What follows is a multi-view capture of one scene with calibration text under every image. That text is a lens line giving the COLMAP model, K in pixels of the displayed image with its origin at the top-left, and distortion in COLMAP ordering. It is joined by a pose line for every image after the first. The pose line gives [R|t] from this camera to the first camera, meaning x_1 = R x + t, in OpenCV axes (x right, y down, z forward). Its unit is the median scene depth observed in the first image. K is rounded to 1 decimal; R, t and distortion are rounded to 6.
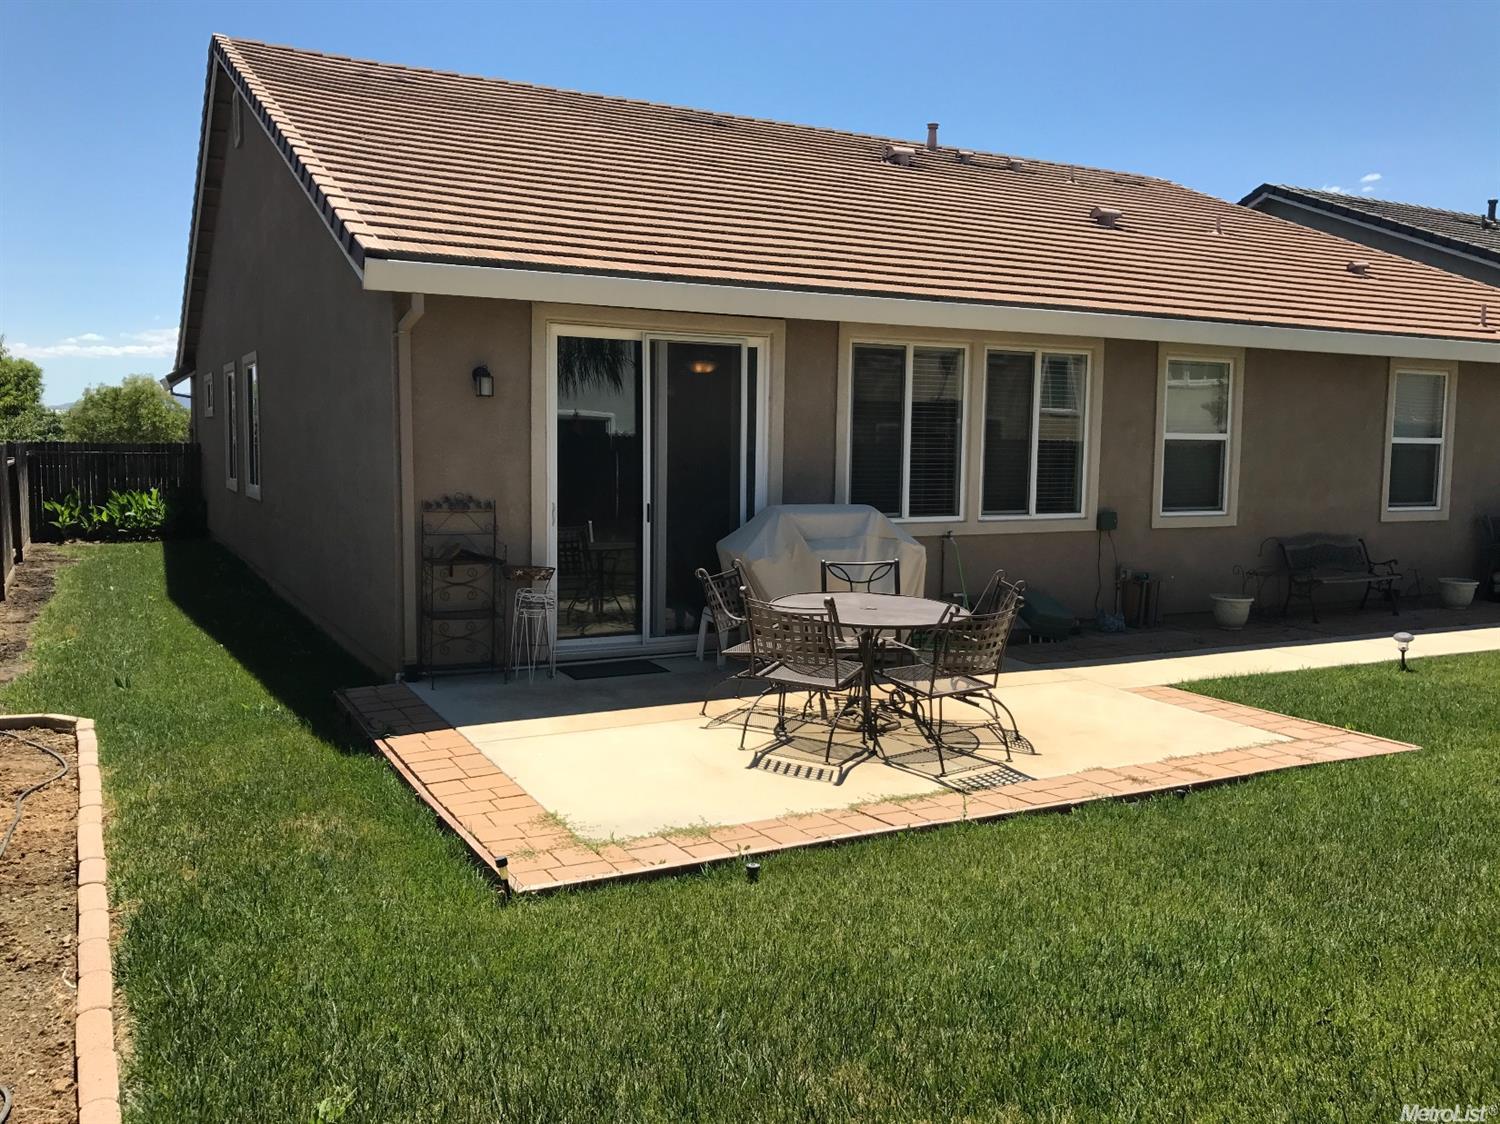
lens RADIAL K [[1230.0, 0, 750.0], [0, 1230.0, 562.0], [0, 0, 1]] dist [0.072710, -0.114841]
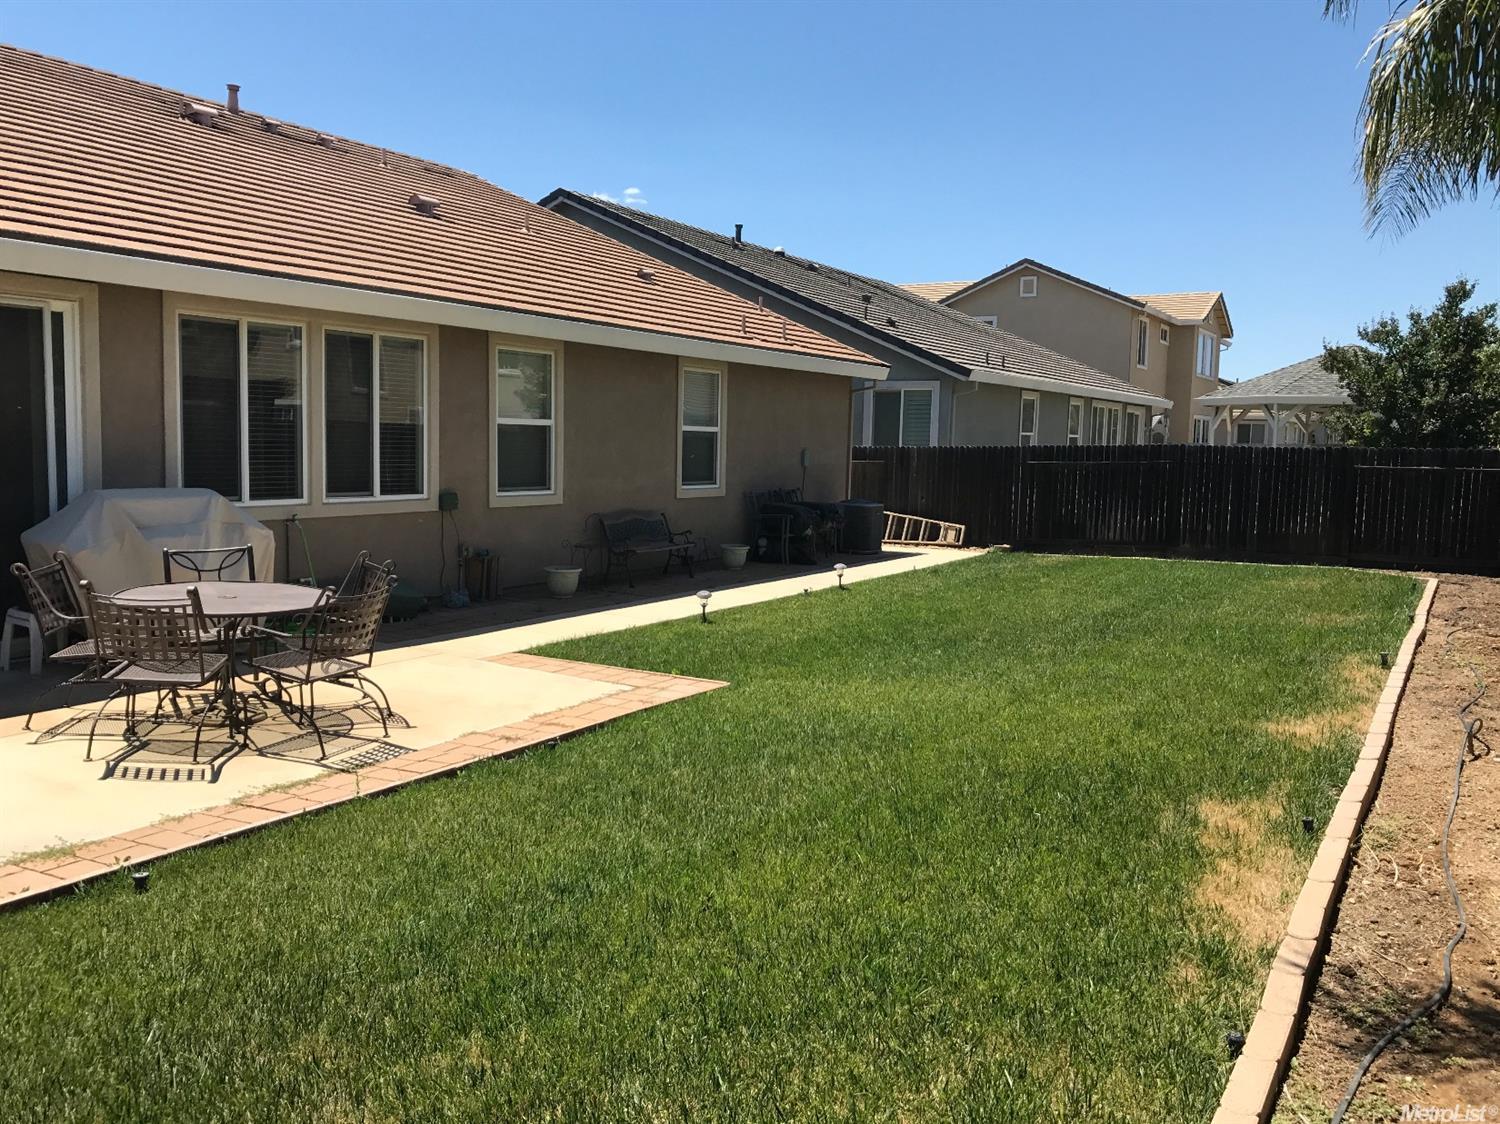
lens RADIAL K [[1217.2, 0, 753.3], [0, 1217.2, 593.2], [0, 0, 1]] dist [0.001563, -0.014694]
pose [[0.851207, -0.058536, 0.521556, -0.043279], [0.037010, 0.997982, 0.051604, 0.000890], [-0.523524, -0.024623, 0.851655, -0.014677]]
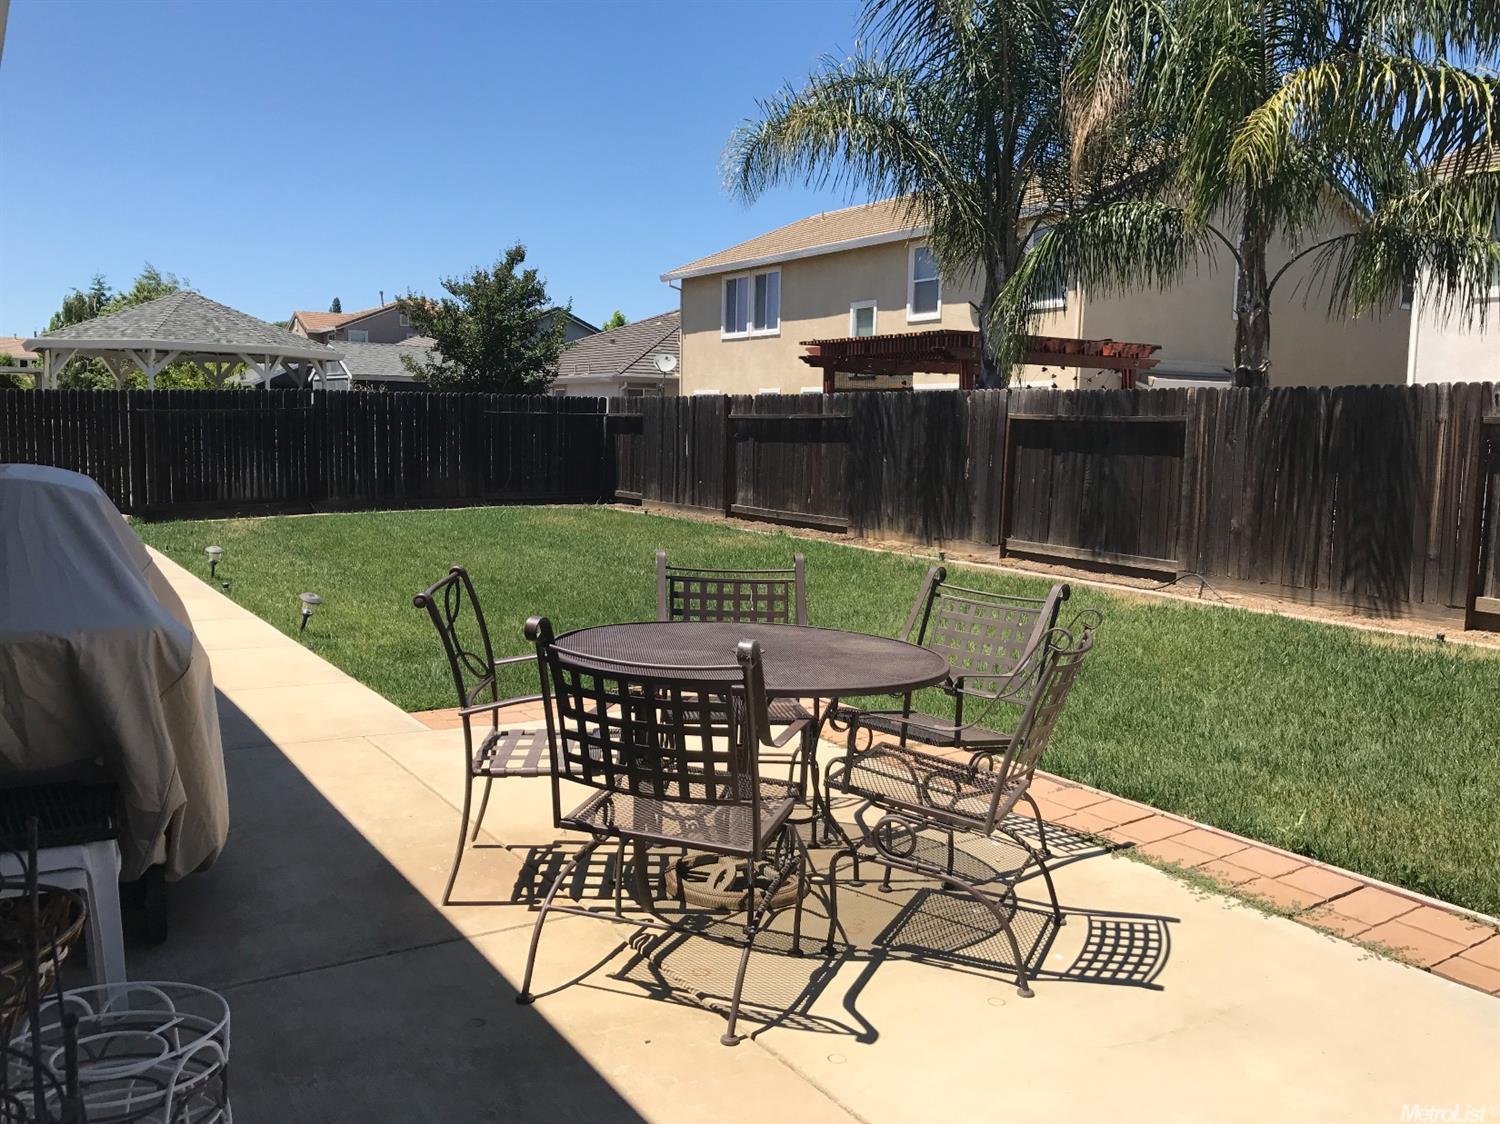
lens RADIAL K [[1231.0, 0, 749.6], [0, 1231.0, 537.9], [0, 0, 1]] dist [0.003933, -0.003227]
pose [[-0.094617, -0.103750, 0.990093, -0.357194], [0.071672, 0.991264, 0.110722, -0.056849], [-0.992930, 0.081438, -0.086354, 0.957105]]
